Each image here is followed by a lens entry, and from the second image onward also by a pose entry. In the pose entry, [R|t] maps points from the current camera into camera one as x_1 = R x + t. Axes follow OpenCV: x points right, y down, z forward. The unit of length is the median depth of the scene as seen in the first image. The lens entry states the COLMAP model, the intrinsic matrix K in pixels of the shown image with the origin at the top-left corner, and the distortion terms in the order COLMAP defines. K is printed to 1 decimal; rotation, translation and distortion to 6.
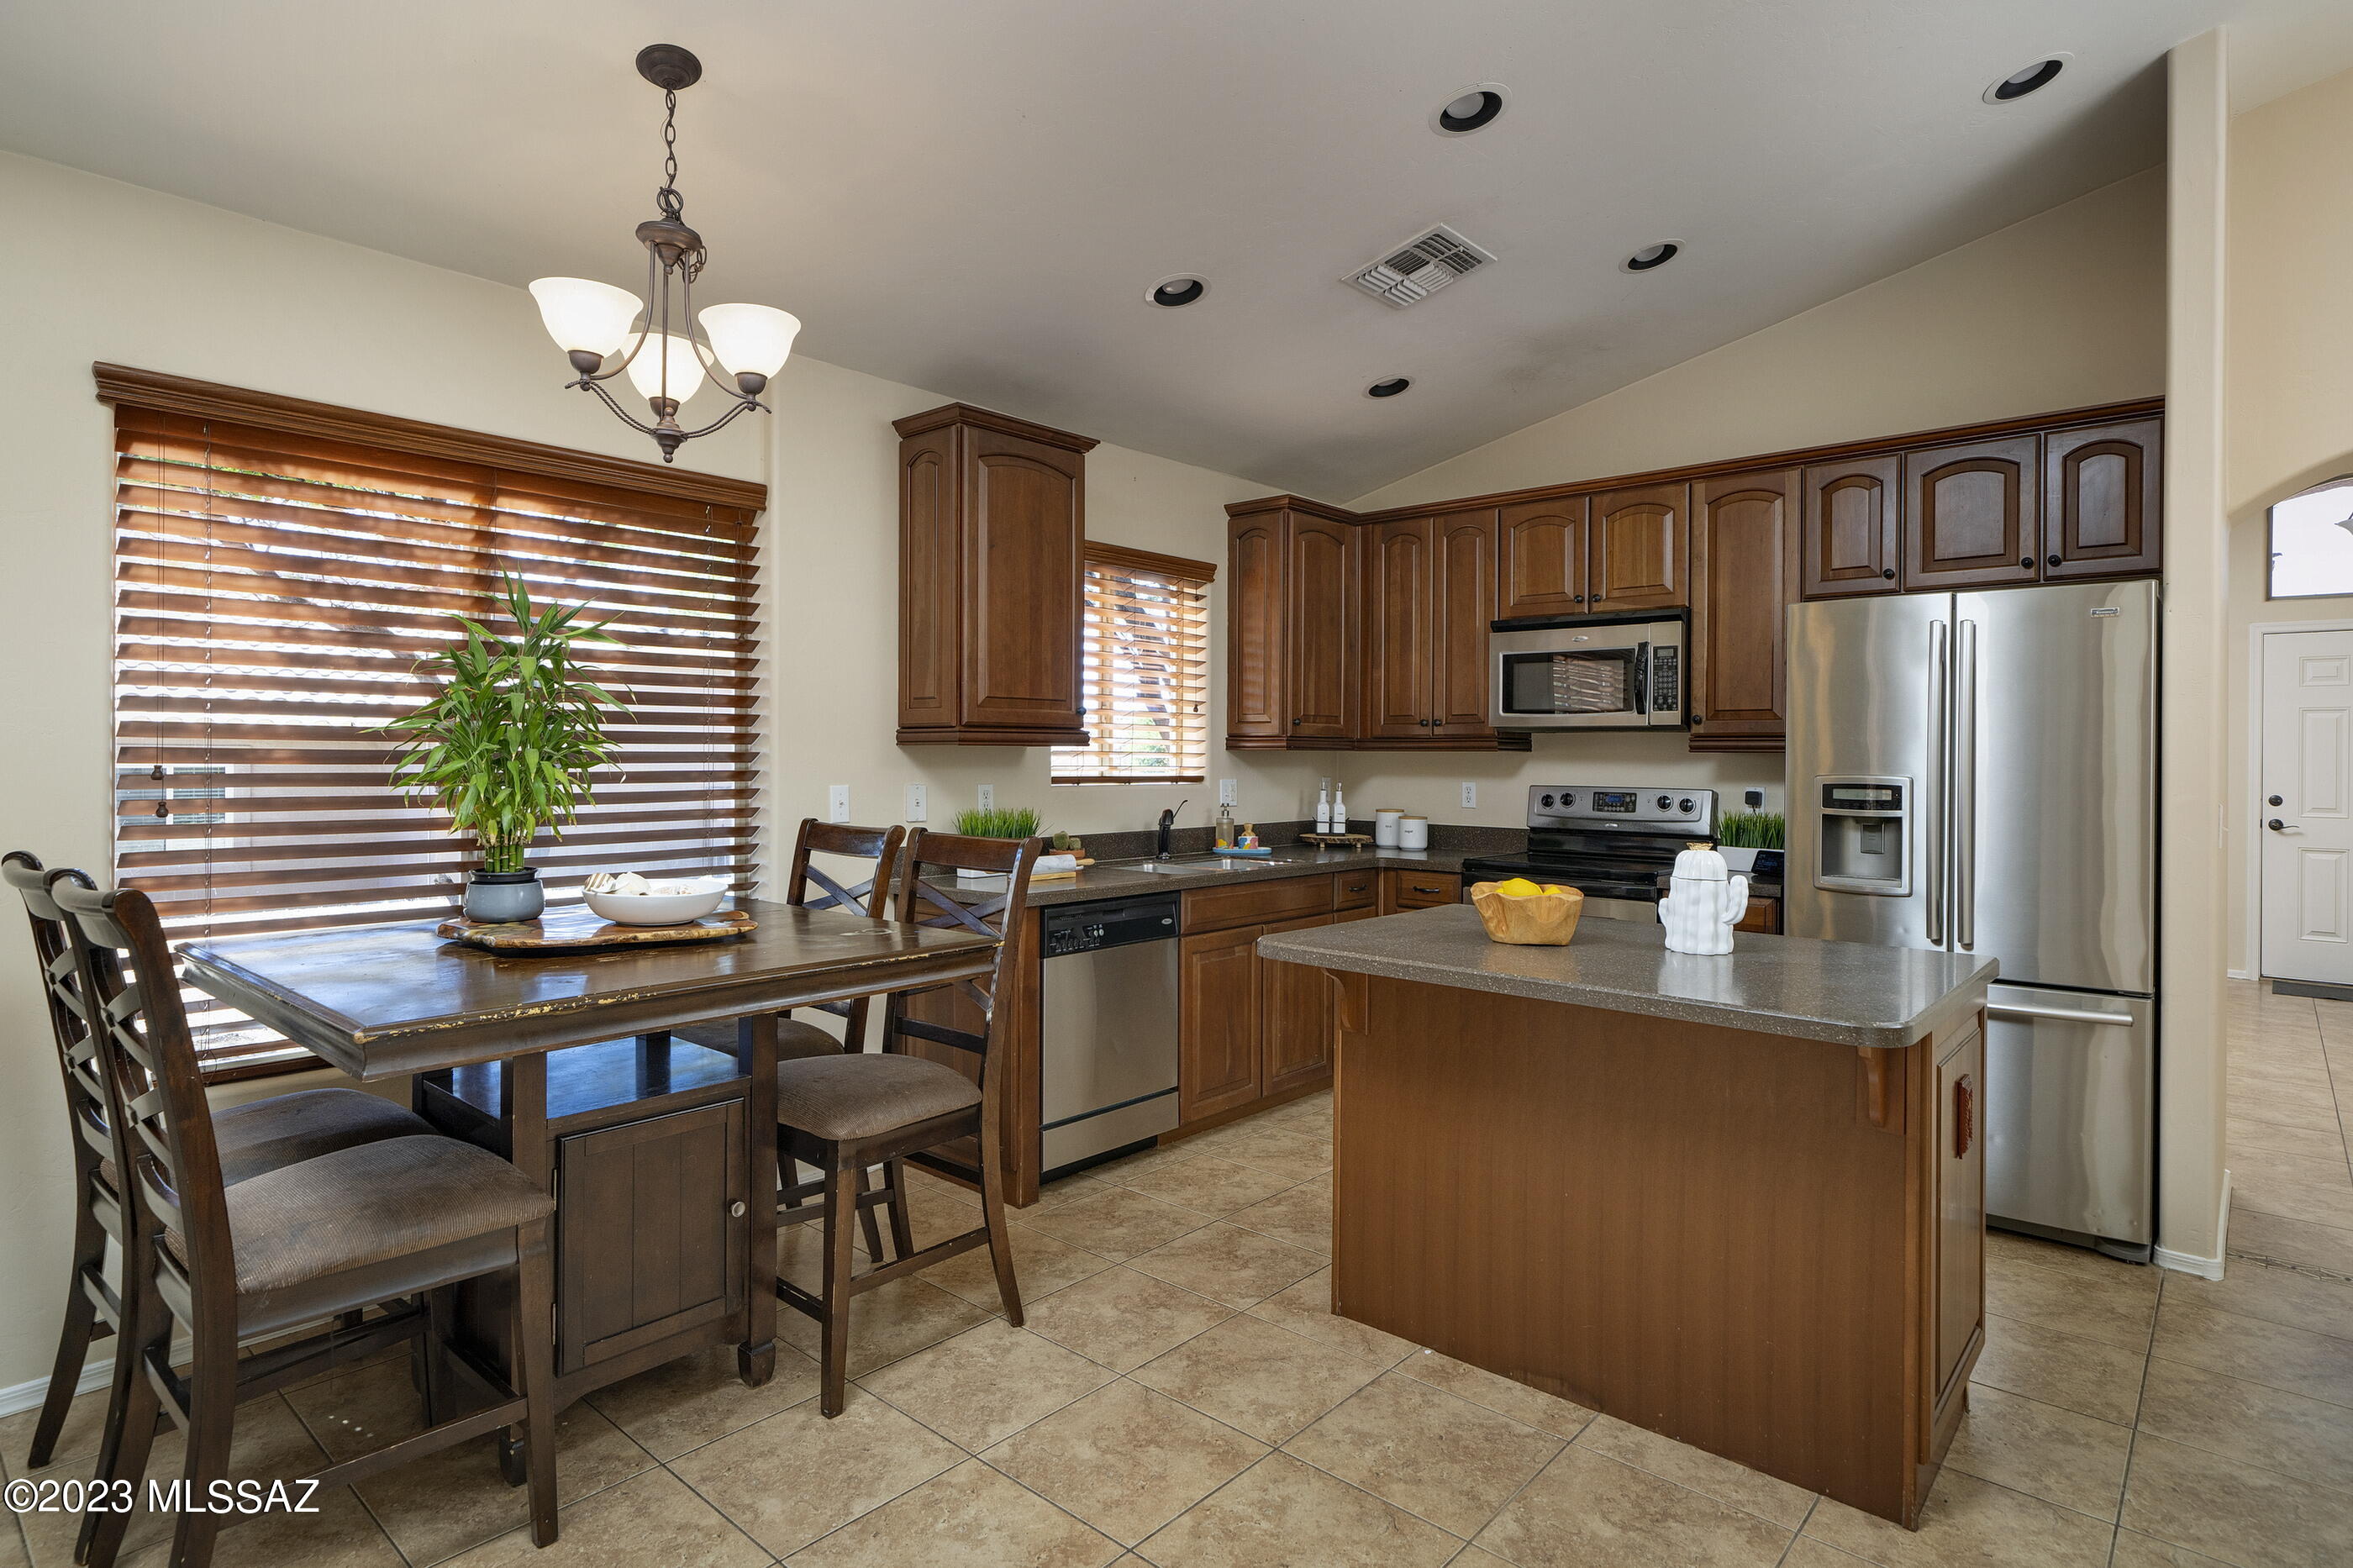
lens RADIAL K [[1221.9, 0, 1168.7], [0, 1221.9, 770.9], [0, 0, 1]] dist [0.001567, 0.001070]
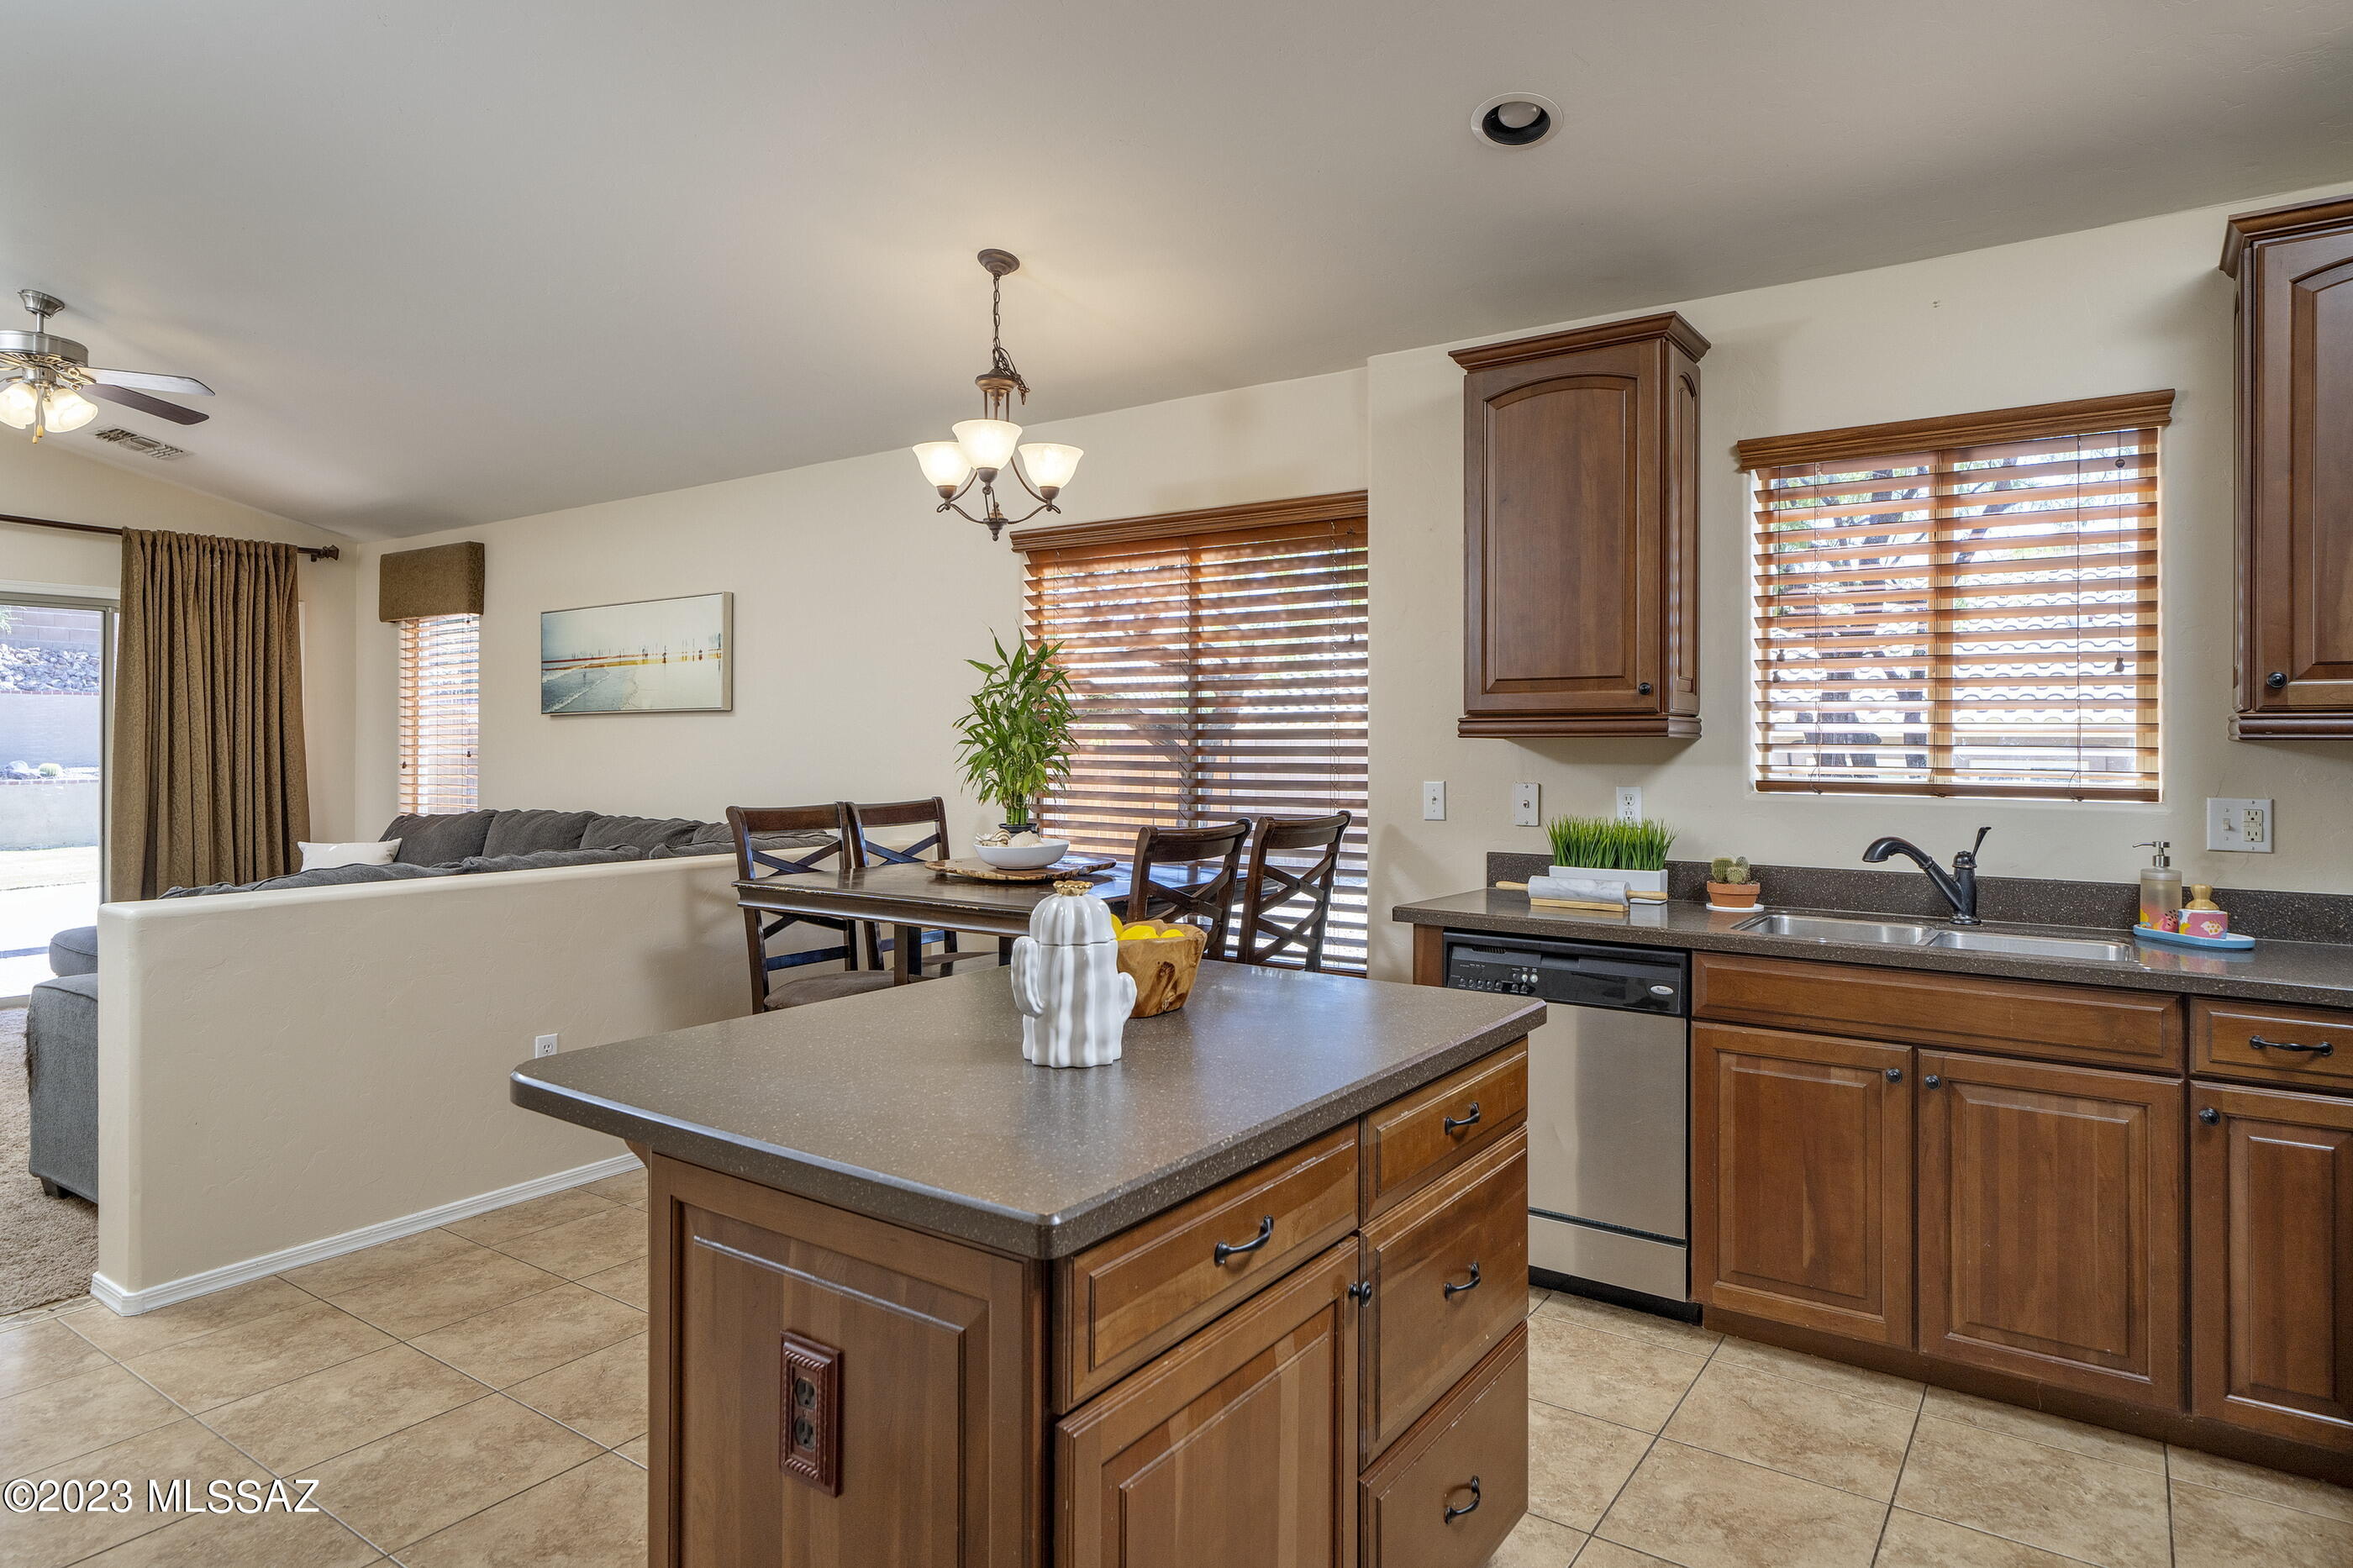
lens RADIAL K [[1350.7, 0, 1176.9], [0, 1350.7, 761.5], [0, 0, 1]] dist [0.003831, 0.000308]
pose [[0.110515, 0.000249, -0.993874, 0.579308], [-0.025991, 0.999659, -0.002639, 0.004205], [0.993535, 0.026124, 0.110484, 0.515178]]
